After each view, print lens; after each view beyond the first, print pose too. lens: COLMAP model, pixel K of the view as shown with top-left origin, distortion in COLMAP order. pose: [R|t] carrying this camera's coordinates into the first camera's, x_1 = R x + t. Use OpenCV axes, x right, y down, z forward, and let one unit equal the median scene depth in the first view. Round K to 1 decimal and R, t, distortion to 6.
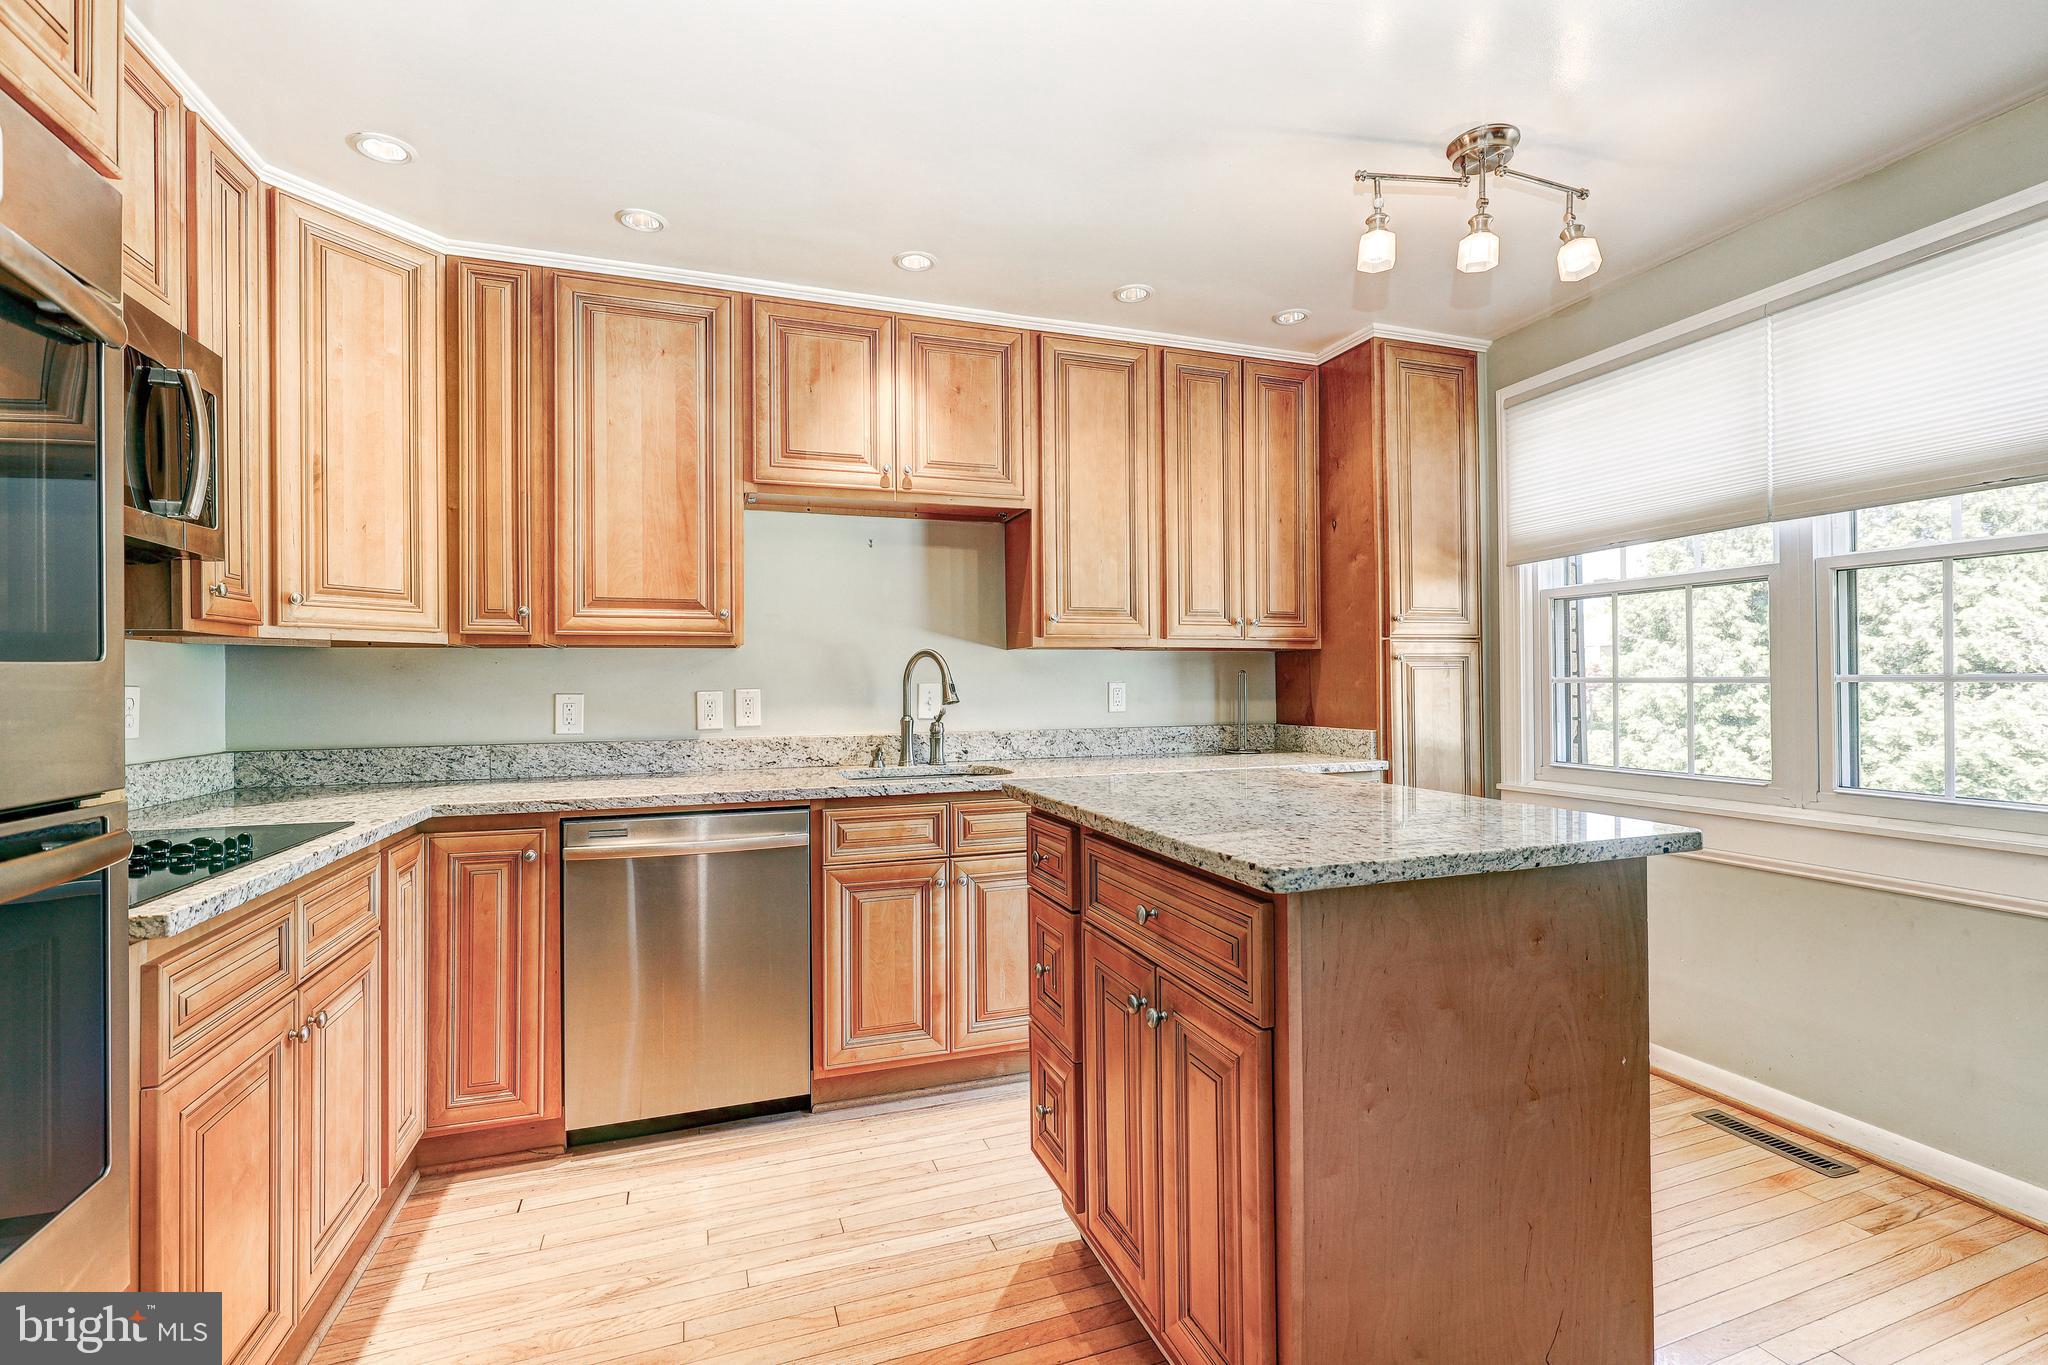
lens RADIAL K [[923.4, 0, 1032.3], [0, 923.4, 678.6], [0, 0, 1]] dist [0.000882, 0.000094]
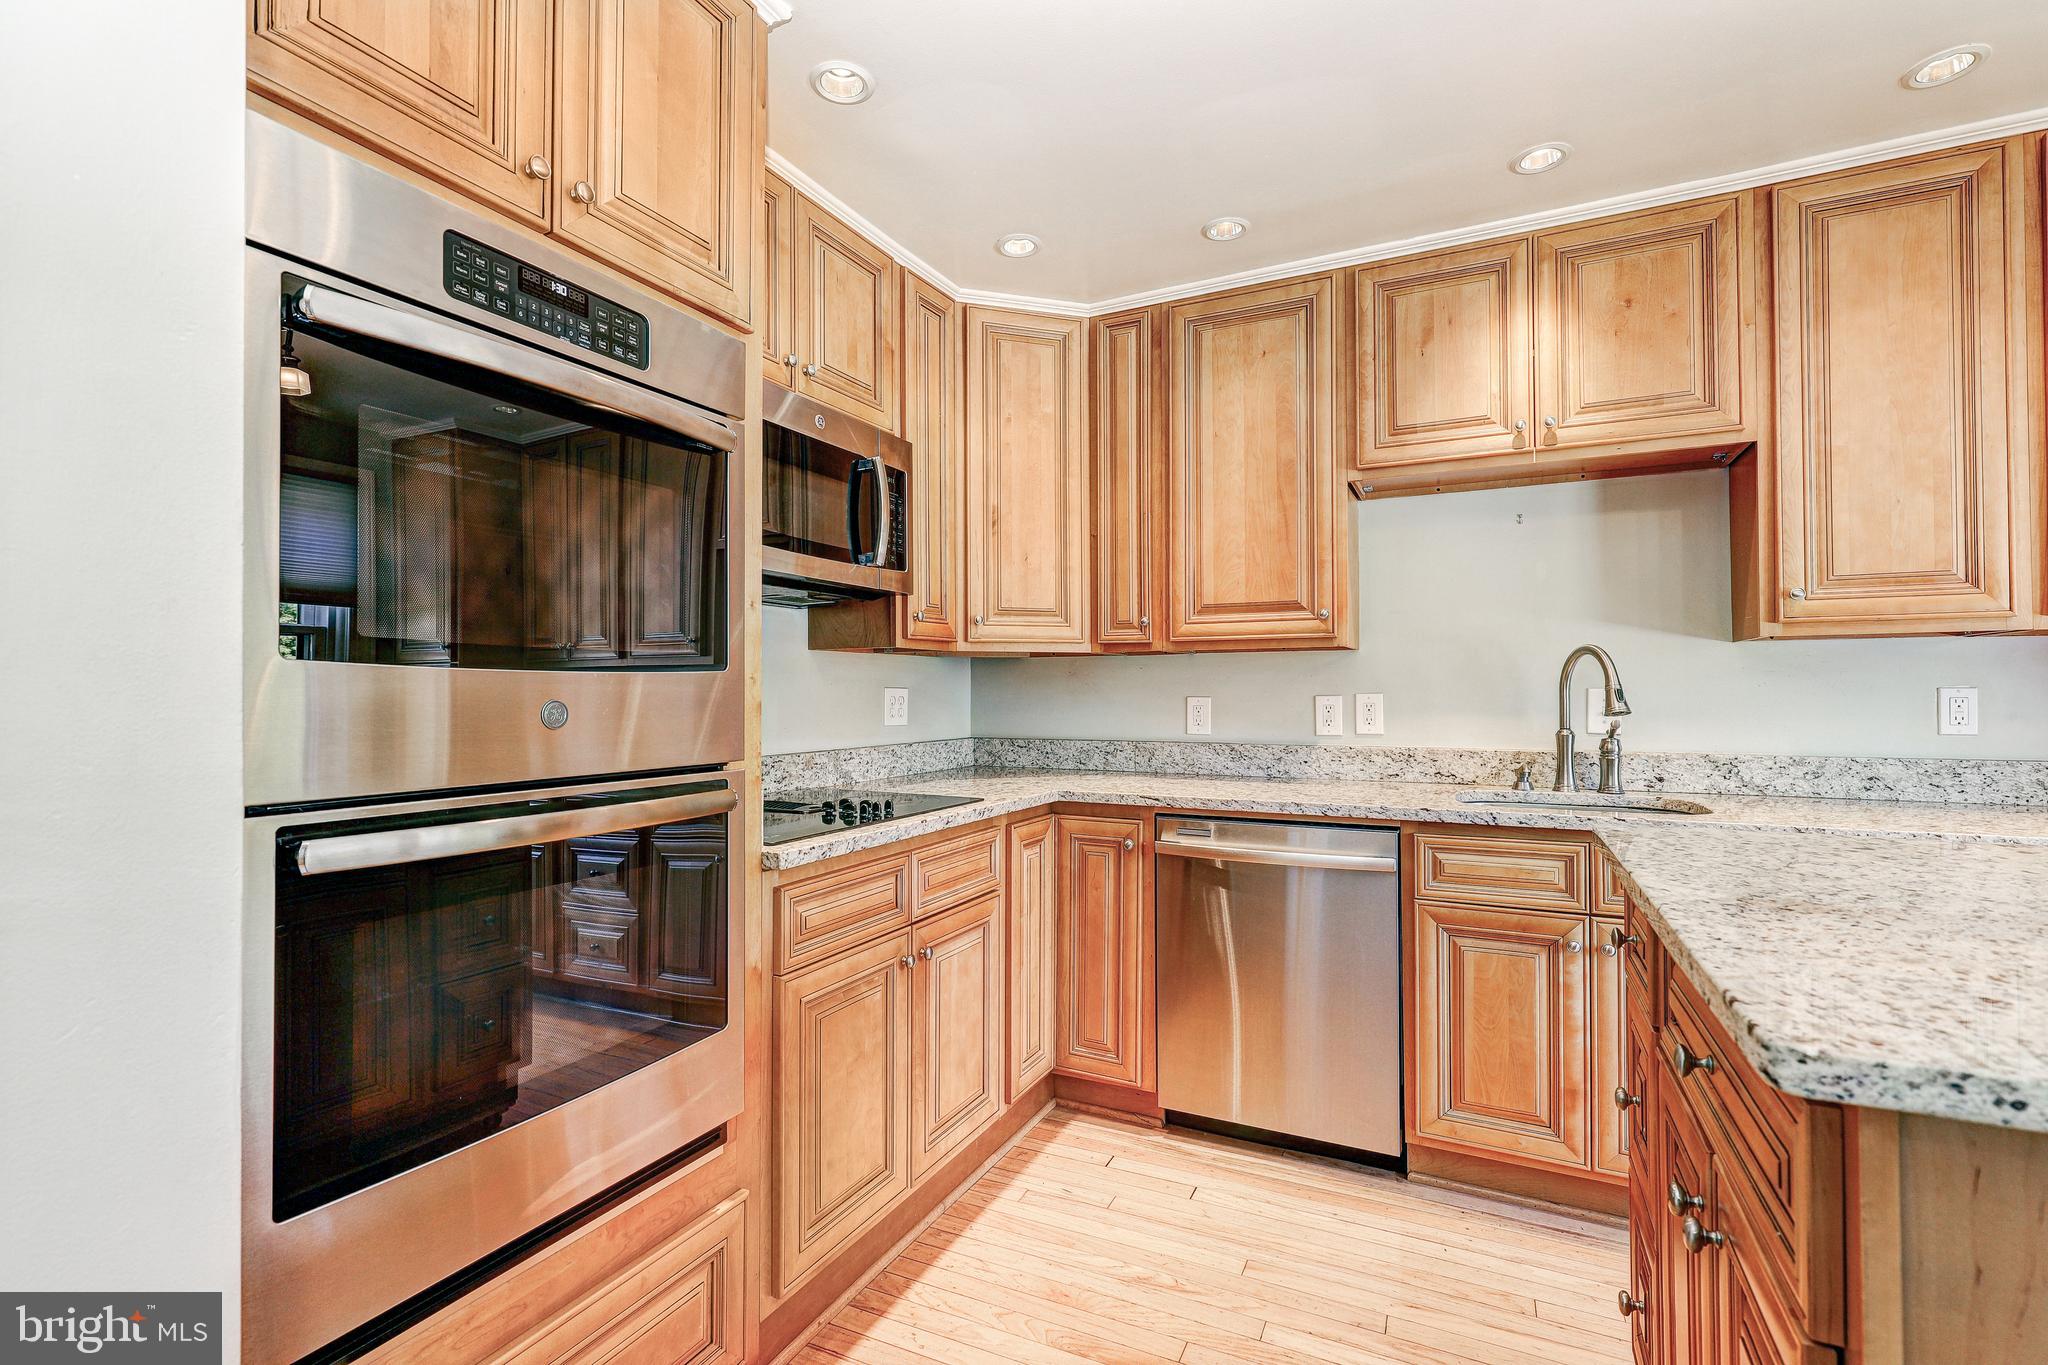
lens RADIAL K [[923.4, 0, 1032.3], [0, 923.4, 678.6], [0, 0, 1]] dist [0.000882, 0.000094]
pose [[0.697029, -0.003451, -0.717034, 0.140133], [0.000662, 0.999991, -0.004169, -0.000135], [0.717042, 0.002431, 0.697025, 0.133821]]
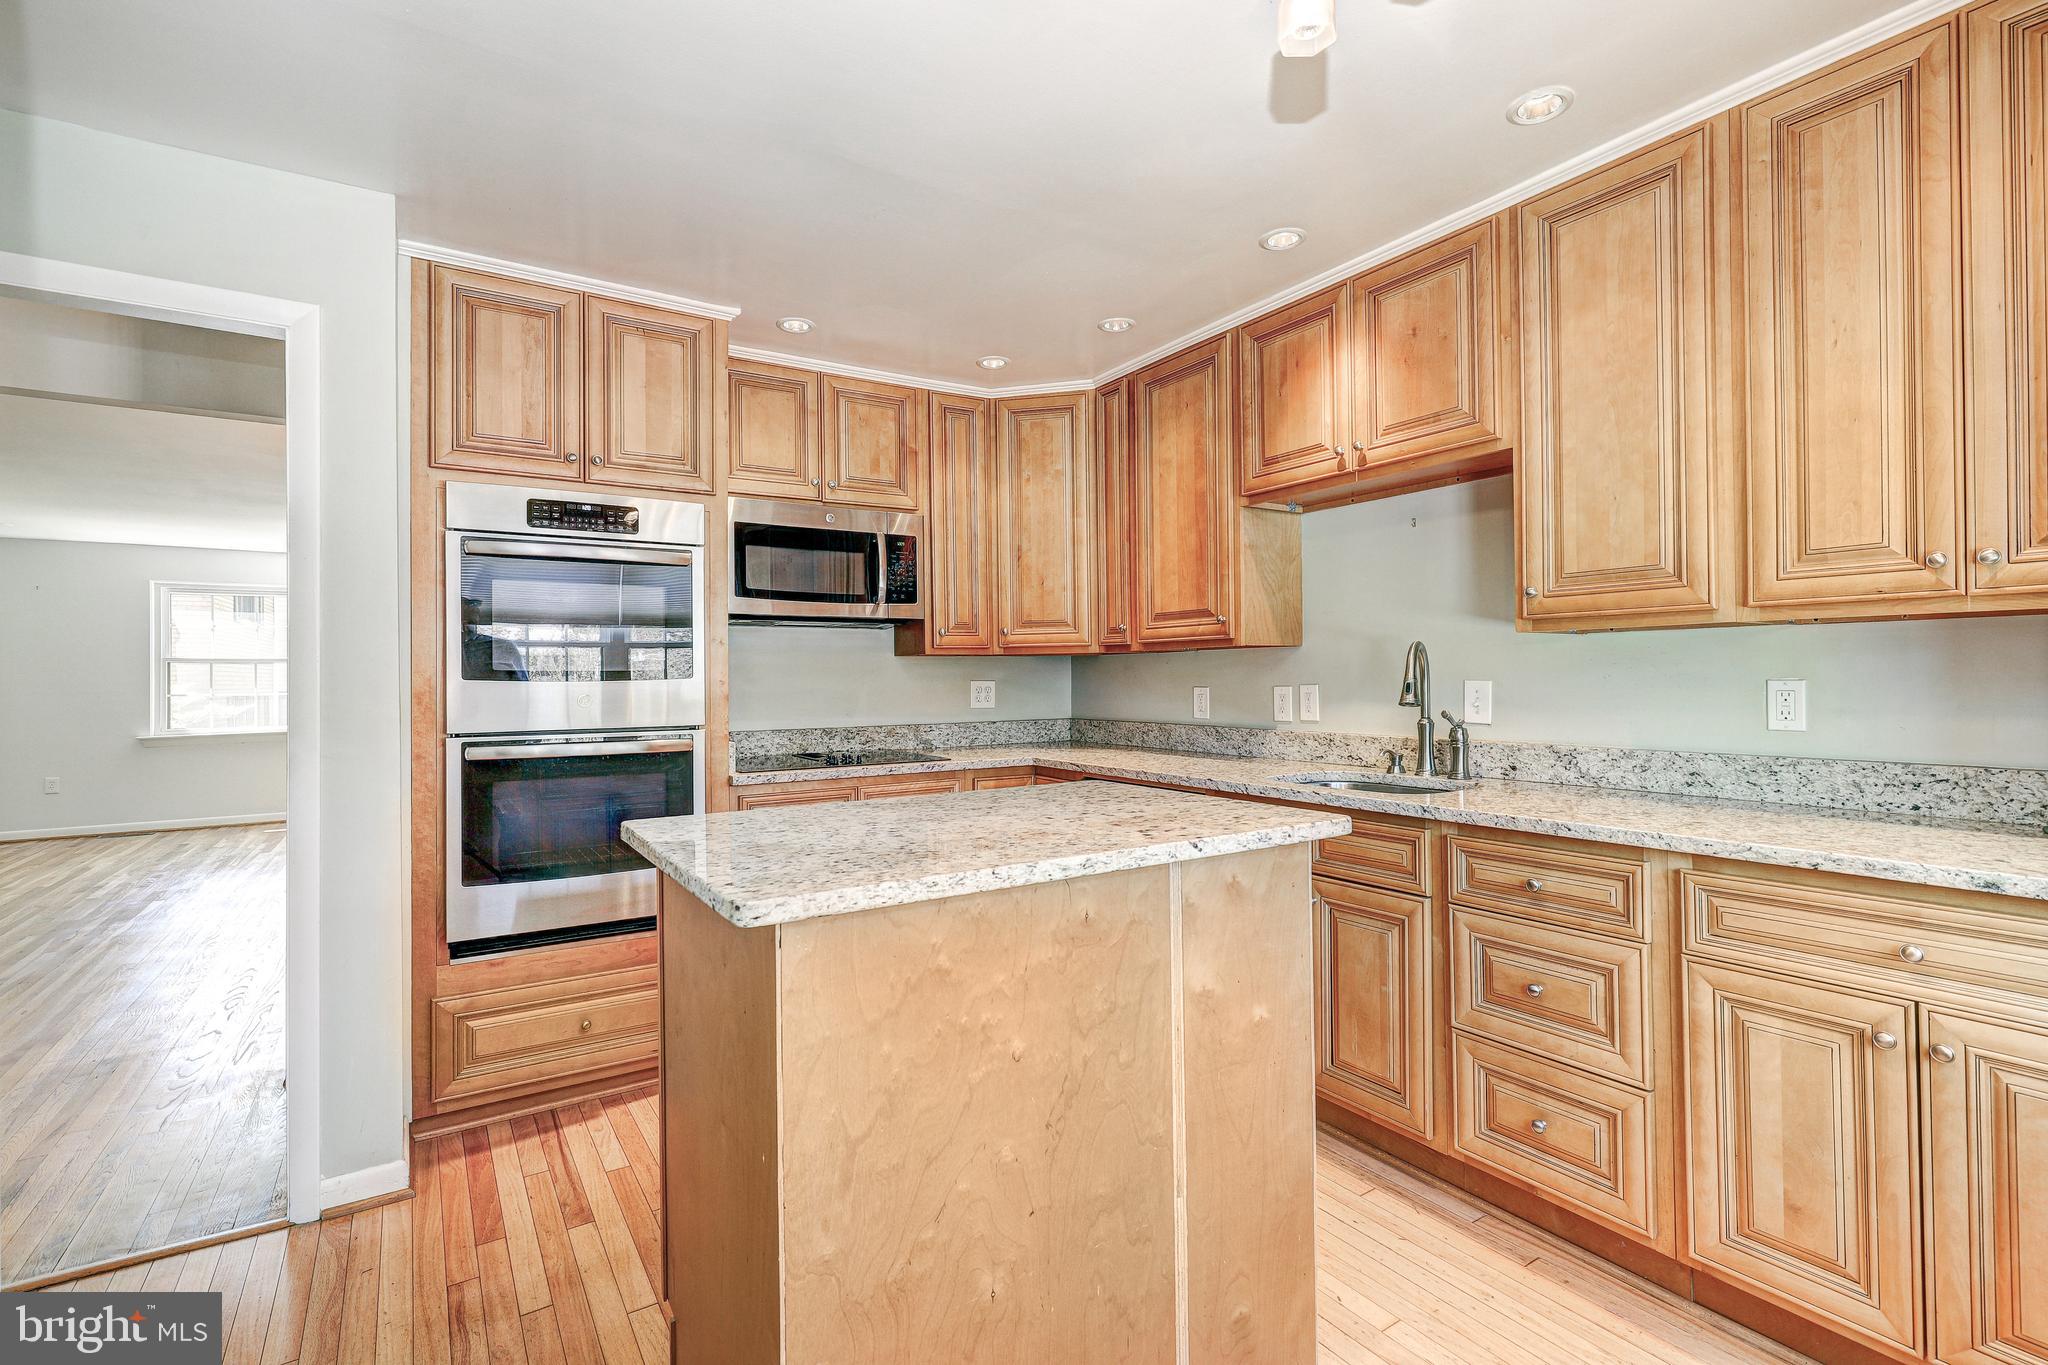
lens RADIAL K [[938.6, 0, 1027.2], [0, 938.6, 676.7], [0, 0, 1]] dist [0.000474, -0.000072]
pose [[0.222650, 0.006169, -0.974879, 0.768255], [0.014077, 0.999855, 0.009542, -0.014450], [0.974797, -0.015848, 0.222531, 0.530177]]
